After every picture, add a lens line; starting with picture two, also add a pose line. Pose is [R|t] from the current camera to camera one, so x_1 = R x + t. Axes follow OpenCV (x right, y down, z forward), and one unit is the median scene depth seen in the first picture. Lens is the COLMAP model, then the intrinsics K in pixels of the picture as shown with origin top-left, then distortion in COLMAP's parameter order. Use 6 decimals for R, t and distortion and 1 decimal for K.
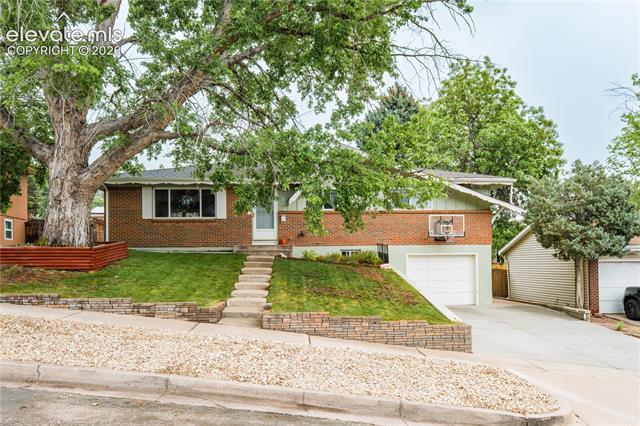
lens RADIAL K [[478.9, 0, 328.1], [0, 478.9, 257.2], [0, 0, 1]] dist [0.021511, 0.002015]
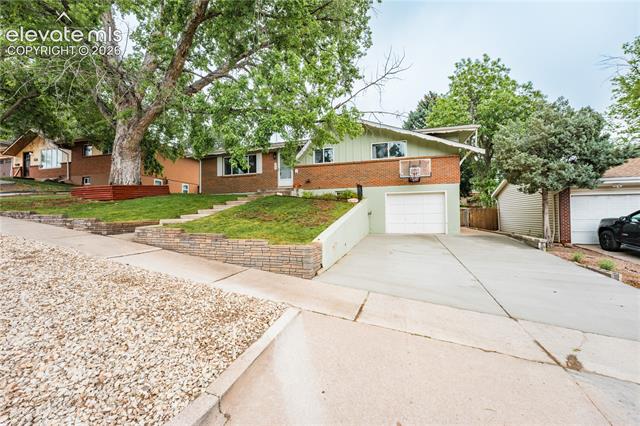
lens RADIAL K [[258.8, 0, 320.0], [0, 258.8, 213.0], [0, 0, 1]] dist [-0.019079, 0.001086]
pose [[0.937778, -0.005031, -0.347200, 0.248656], [0.009011, 0.999911, 0.009852, 0.040006], [0.347120, -0.012367, 0.937739, 0.294807]]
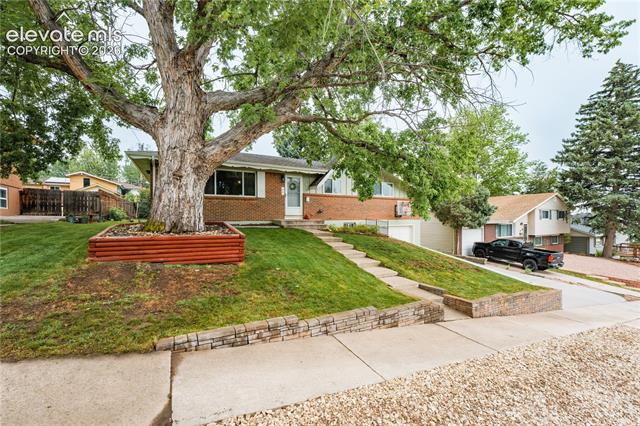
lens RADIAL K [[258.8, 0, 320.0], [0, 258.8, 213.0], [0, 0, 1]] dist [-0.019079, 0.001086]
pose [[0.901407, 0.015457, 0.432696, -0.374315], [-0.012439, 0.999875, -0.009806, -0.037470], [-0.432793, 0.003457, 0.901487, 0.355350]]
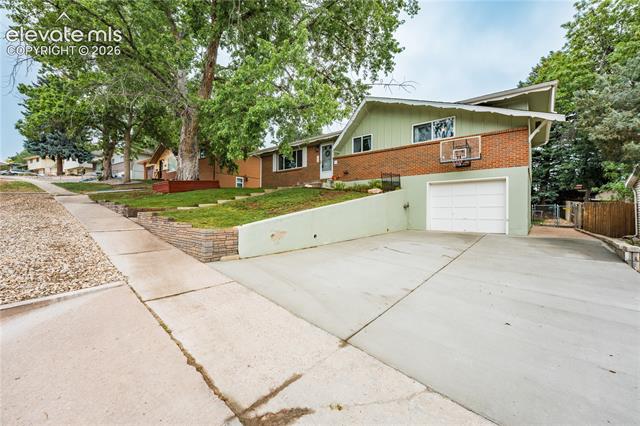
lens RADIAL K [[258.8, 0, 320.0], [0, 258.8, 213.0], [0, 0, 1]] dist [-0.019079, 0.001086]
pose [[0.726481, 0.015730, -0.687006, 0.403562], [-0.002687, 0.999795, 0.020050, 0.053307], [0.687181, -0.012720, 0.726375, 0.422945]]
